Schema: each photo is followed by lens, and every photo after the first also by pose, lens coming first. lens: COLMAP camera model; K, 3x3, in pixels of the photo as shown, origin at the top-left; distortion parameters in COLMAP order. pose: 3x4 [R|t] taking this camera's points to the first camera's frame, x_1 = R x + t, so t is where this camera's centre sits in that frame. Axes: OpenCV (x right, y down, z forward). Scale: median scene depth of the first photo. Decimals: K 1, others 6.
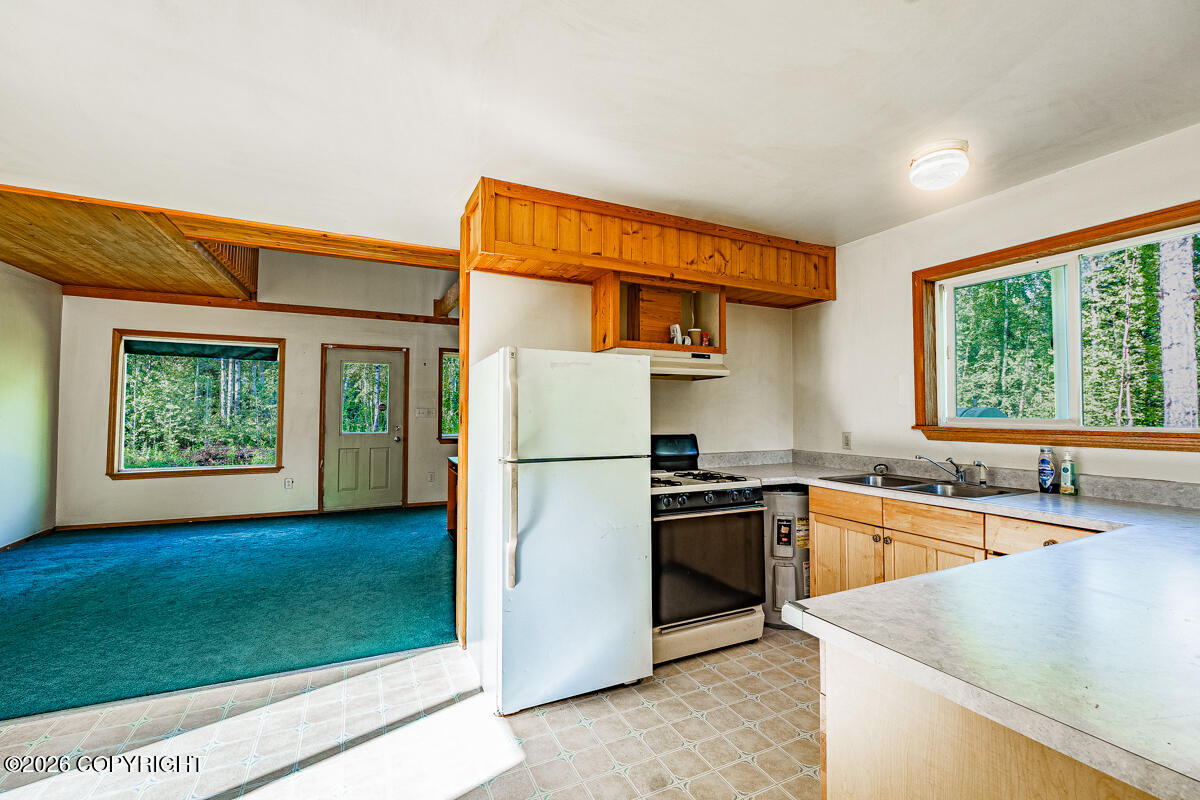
lens RADIAL K [[500.4, 0, 600.0], [0, 500.4, 400.0], [0, 0, 1]] dist [-0.005117, -0.000132]
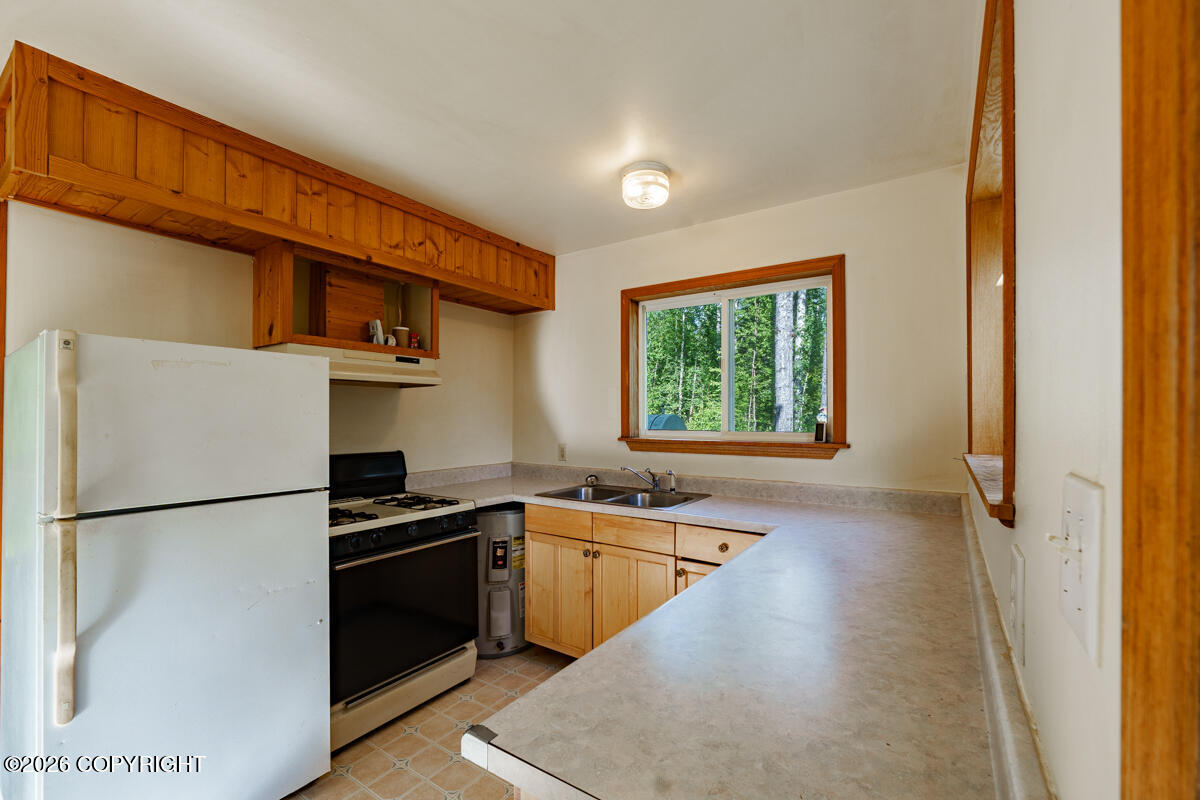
lens RADIAL K [[501.3, 0, 590.3], [0, 501.3, 417.9], [0, 0, 1]] dist [-0.002183, -0.000237]
pose [[0.874729, -0.000772, 0.484611, 0.063301], [-0.014686, 0.999497, 0.028102, -0.018830], [-0.484389, -0.031699, 0.874278, 0.109298]]
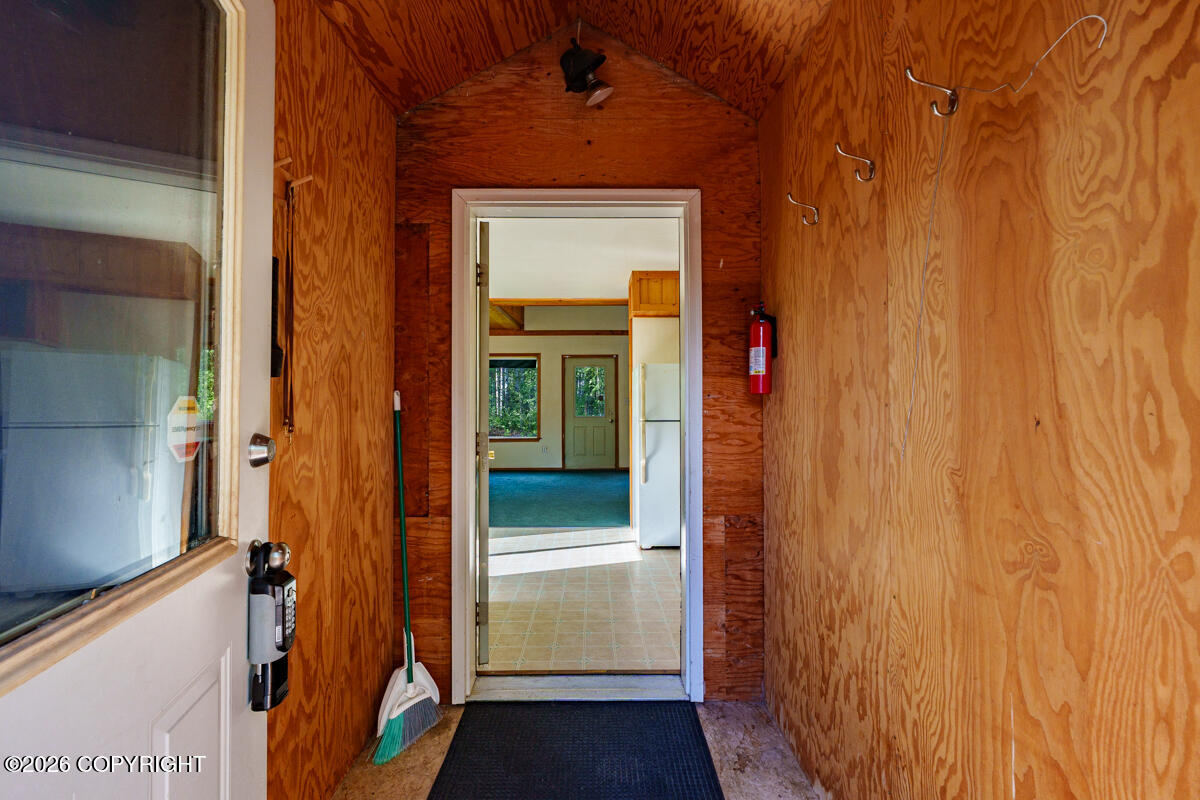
lens RADIAL K [[500.4, 0, 600.0], [0, 500.4, 400.0], [0, 0, 1]] dist [-0.005117, -0.000132]
pose [[0.904585, -0.014303, -0.426053, 0.363995], [0.021292, 0.999705, 0.011645, 0.008999], [0.425761, -0.019606, 0.904623, -0.615275]]
